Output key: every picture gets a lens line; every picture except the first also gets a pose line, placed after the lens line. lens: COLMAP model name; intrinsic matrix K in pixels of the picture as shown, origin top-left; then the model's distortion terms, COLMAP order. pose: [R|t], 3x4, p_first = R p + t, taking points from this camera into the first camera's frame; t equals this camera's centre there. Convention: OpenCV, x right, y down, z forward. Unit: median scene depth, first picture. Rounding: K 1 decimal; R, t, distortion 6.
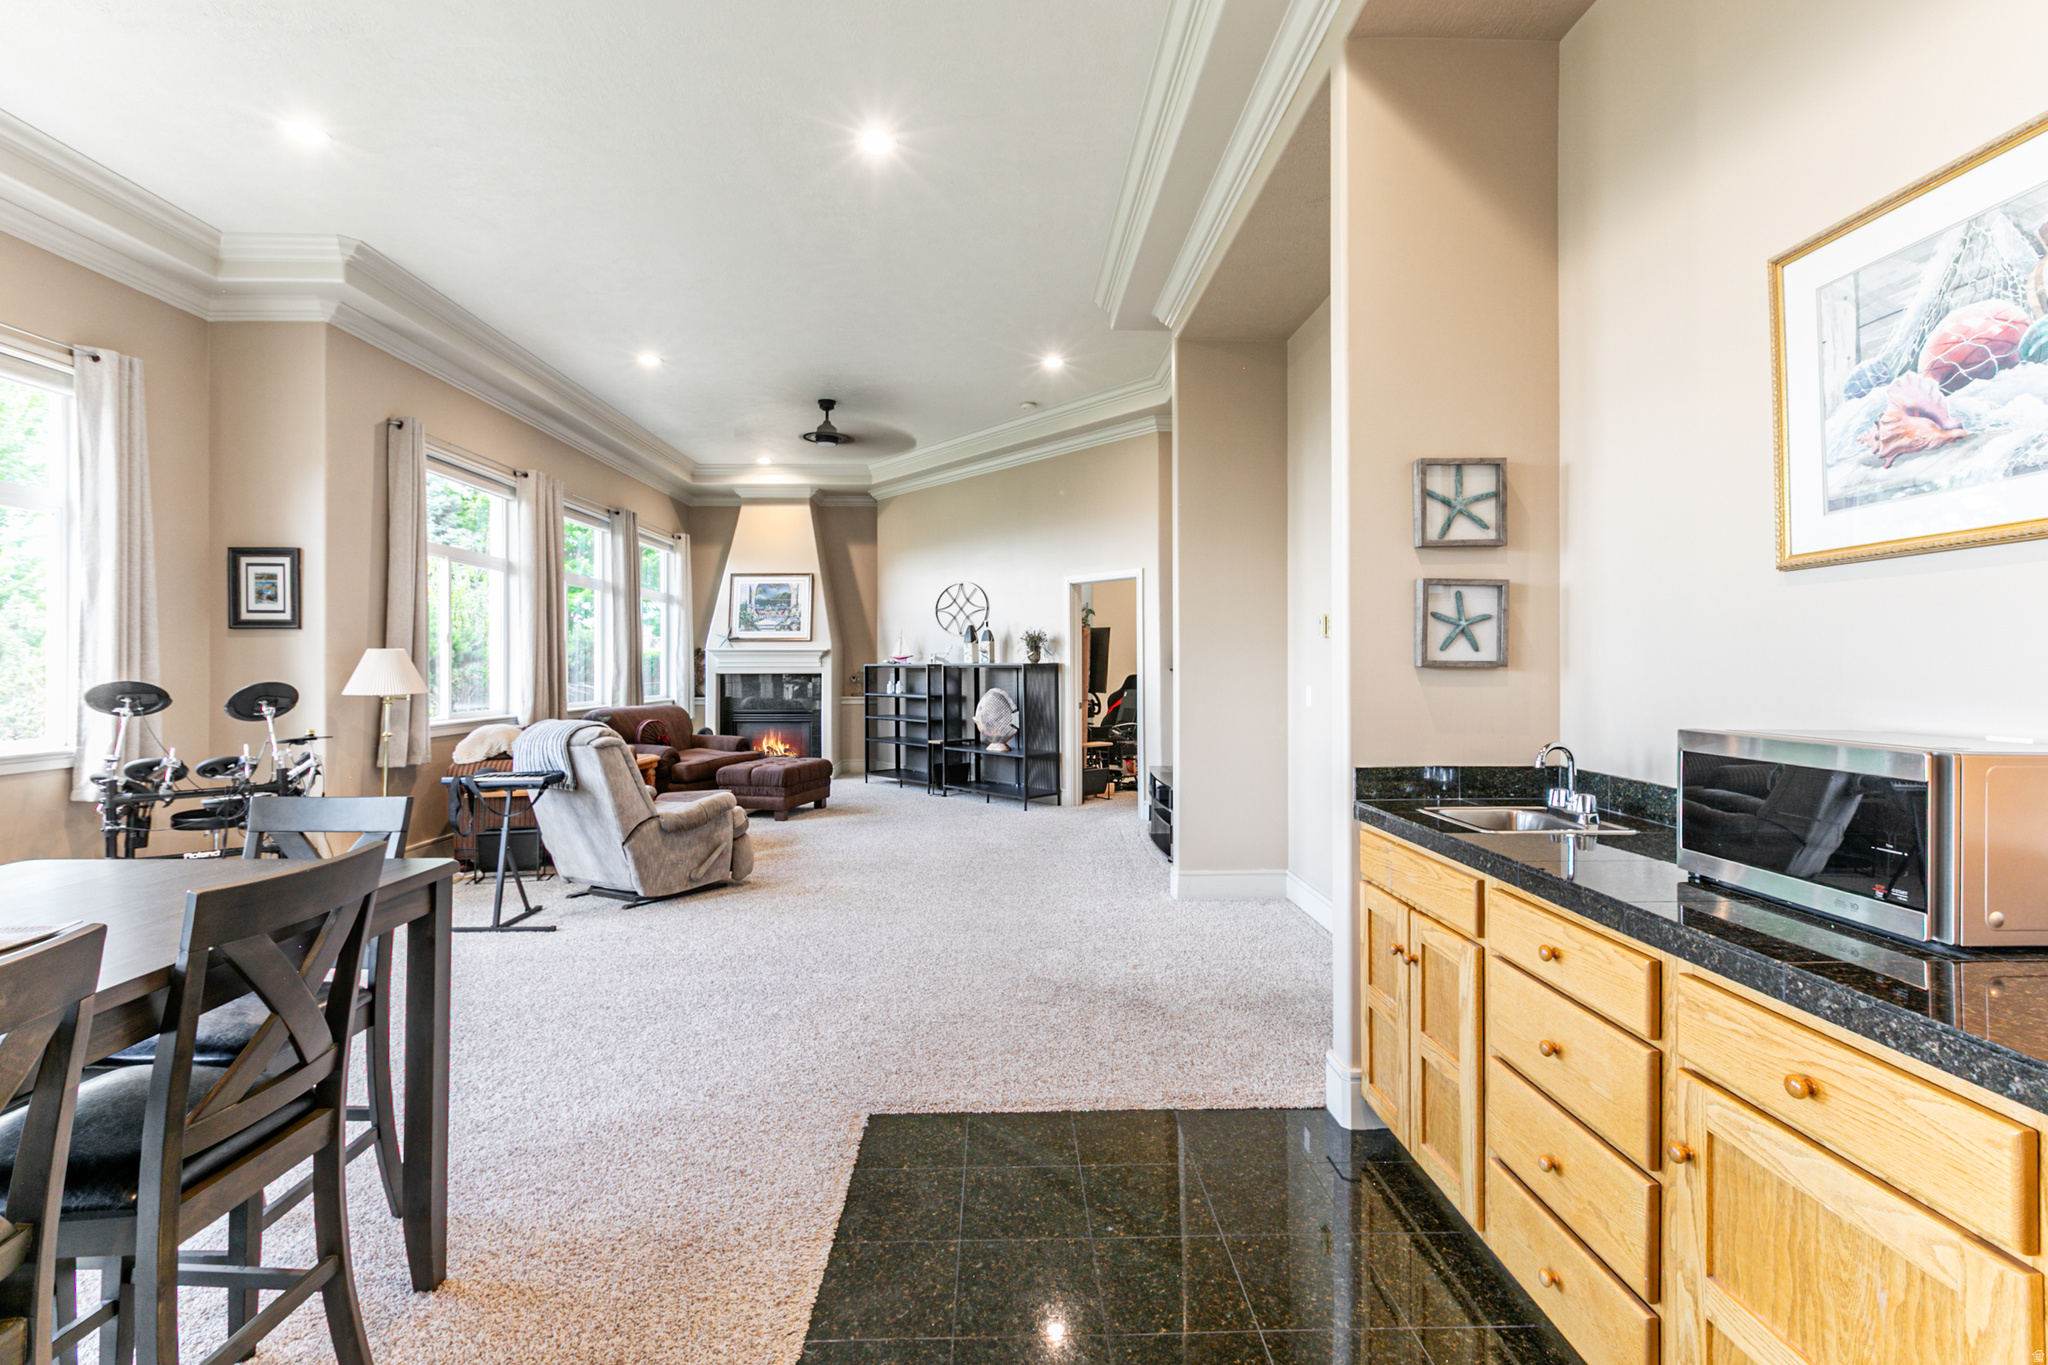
lens RADIAL K [[931.1, 0, 999.3], [0, 931.1, 661.0], [0, 0, 1]] dist [0.005435, -0.002562]
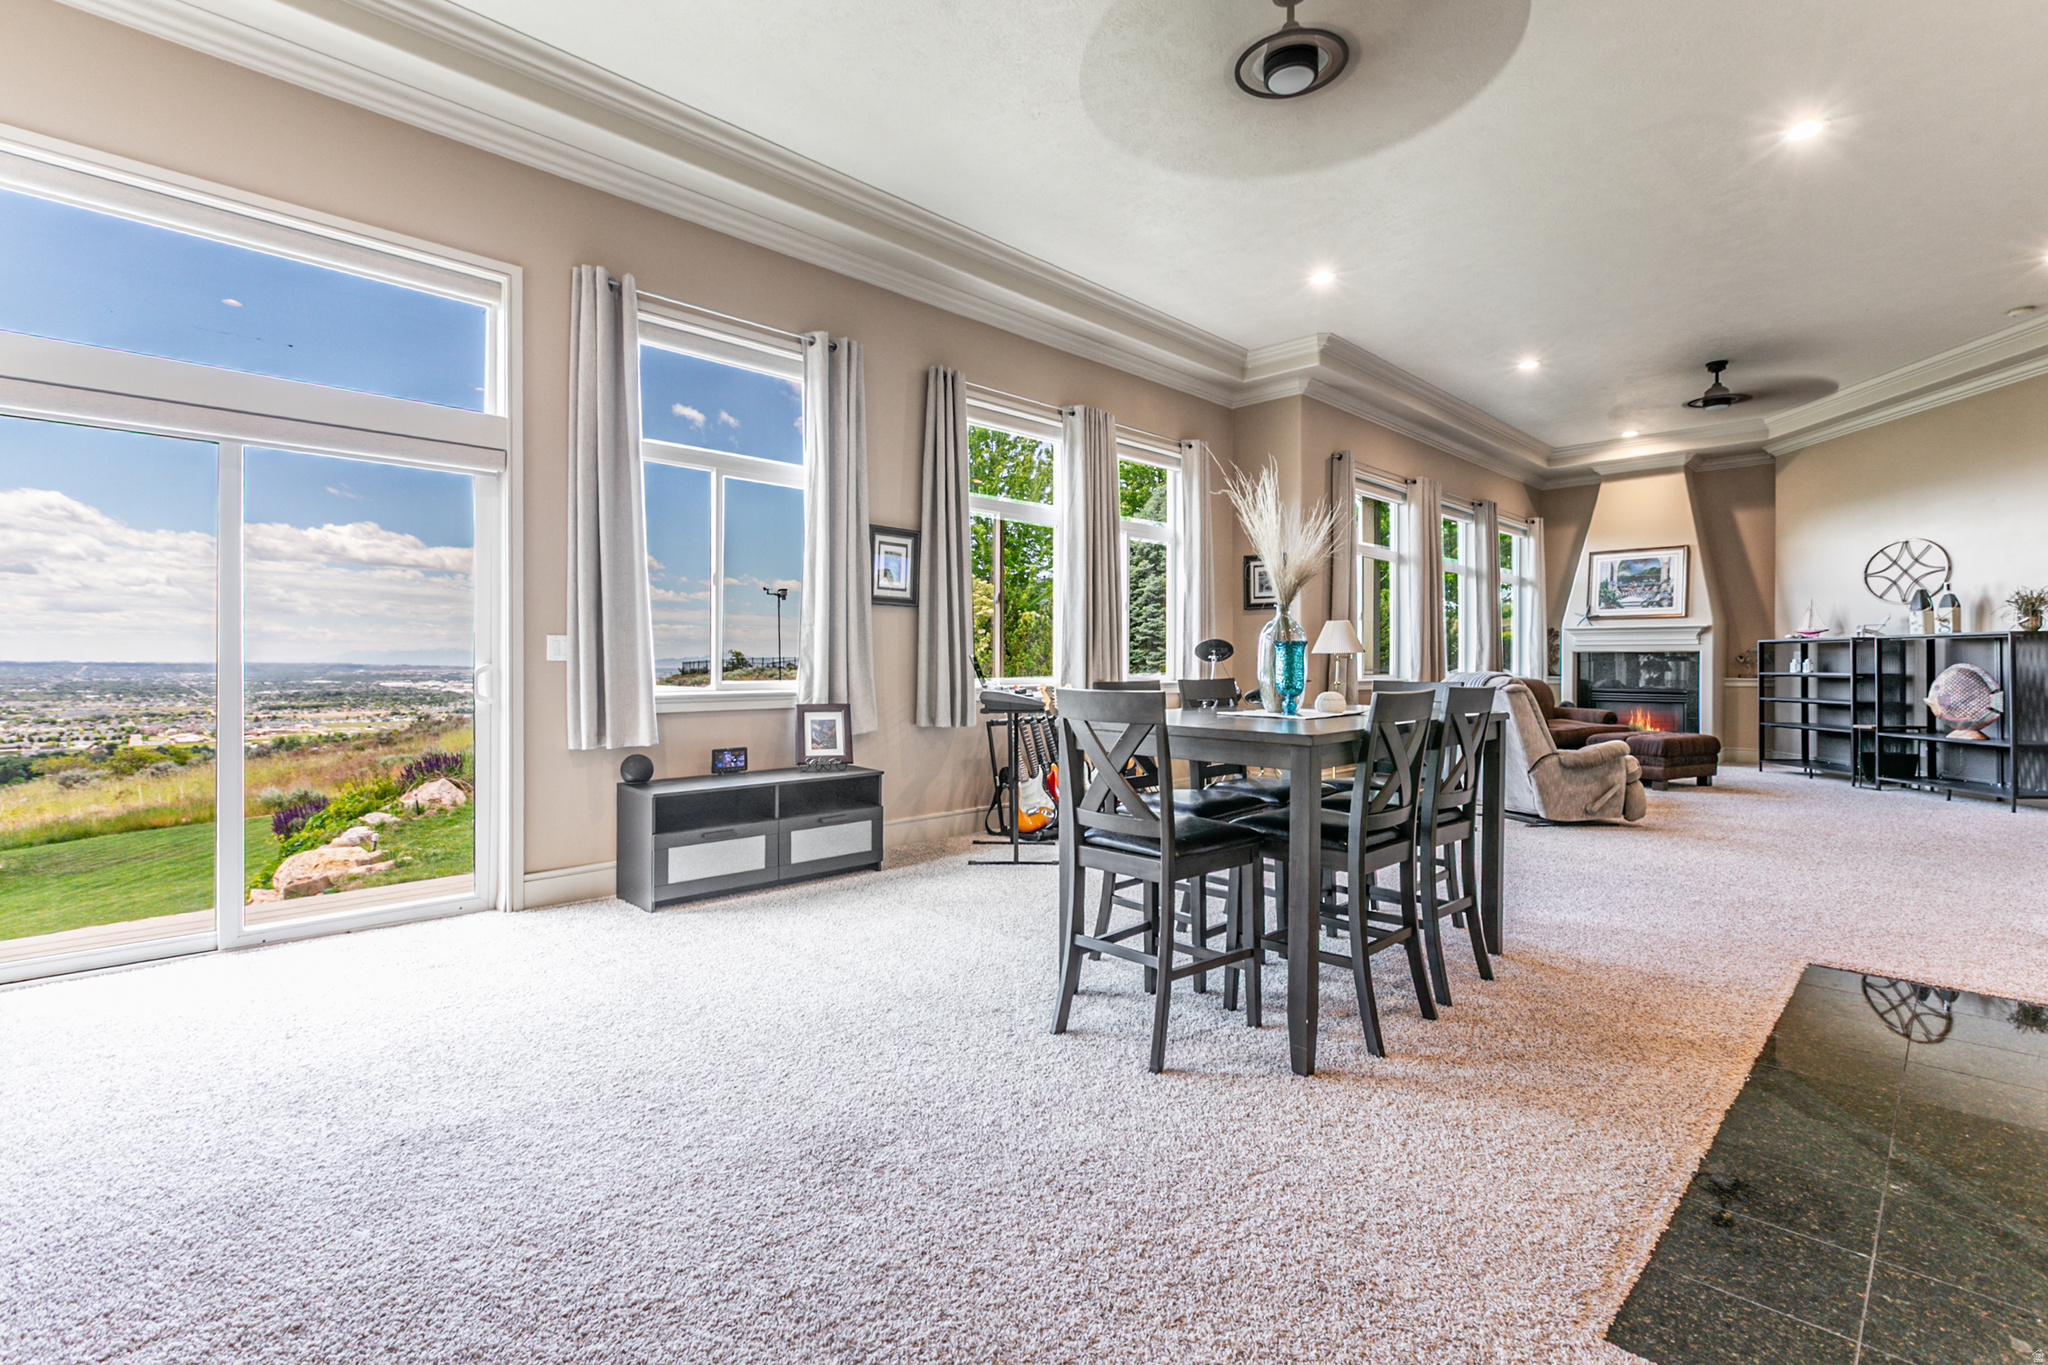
lens RADIAL K [[931.1, 0, 1030.0], [0, 931.1, 664.0], [0, 0, 1]] dist [0.005435, -0.002562]
pose [[0.702889, 0.004154, -0.711287, 0.003549], [0.001372, 0.999973, 0.007195, 0.021807], [0.711298, -0.006034, 0.702865, -0.161065]]
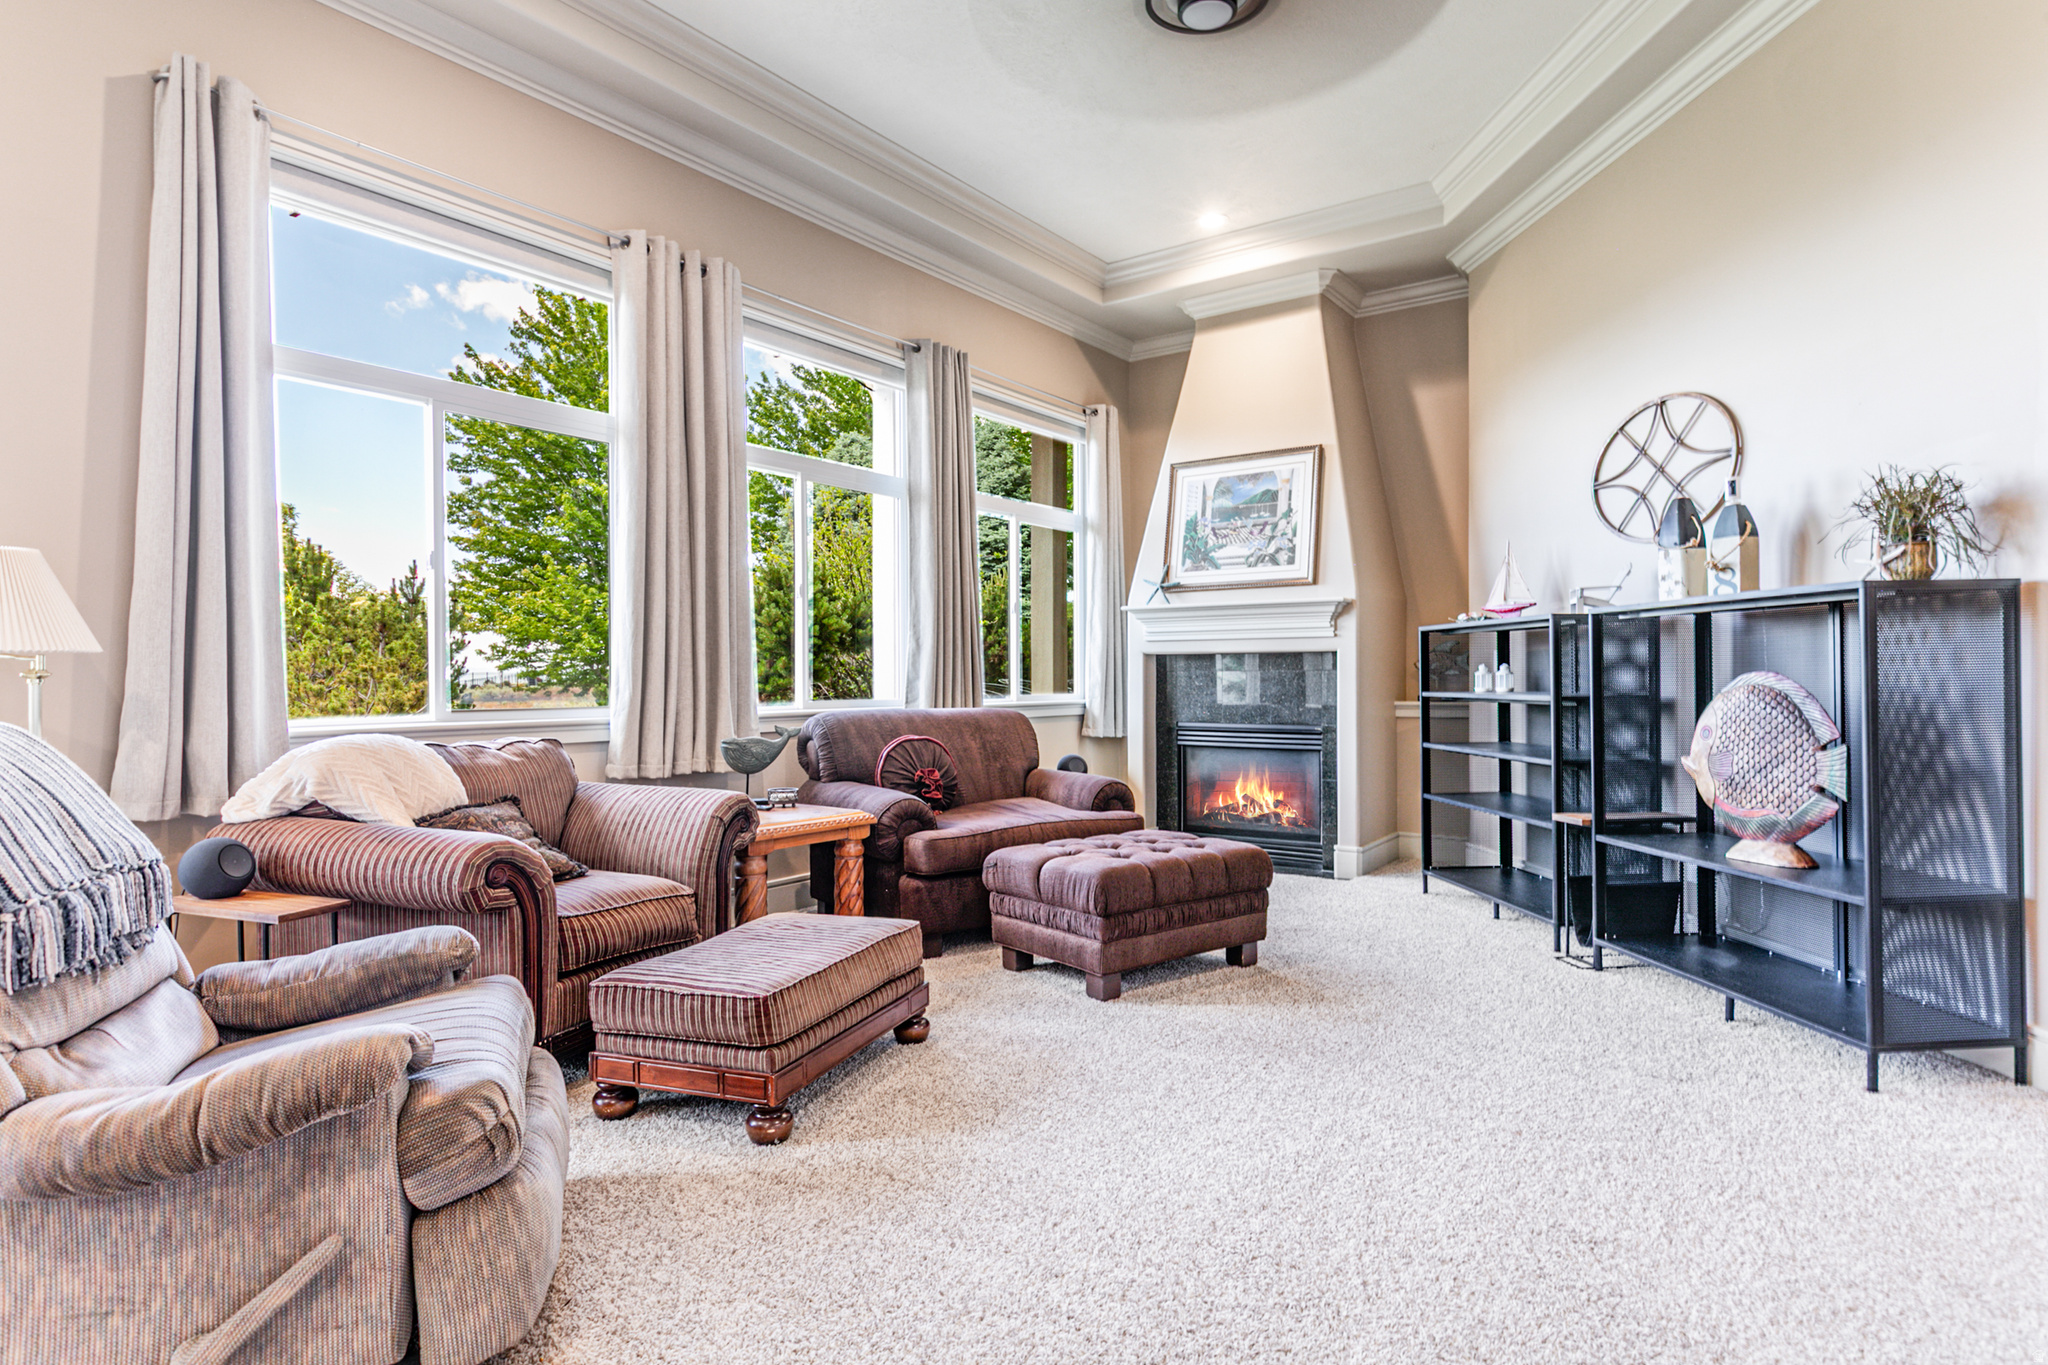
lens RADIAL K [[1128.1, 0, 1012.9], [0, 1128.1, 676.3], [0, 0, 1]] dist [0.005291, -0.002159]
pose [[0.811450, -0.000313, -0.584422, 0.014856], [0.004682, 0.999971, 0.005964, 0.026334], [0.584403, -0.007576, 0.811428, 0.508718]]
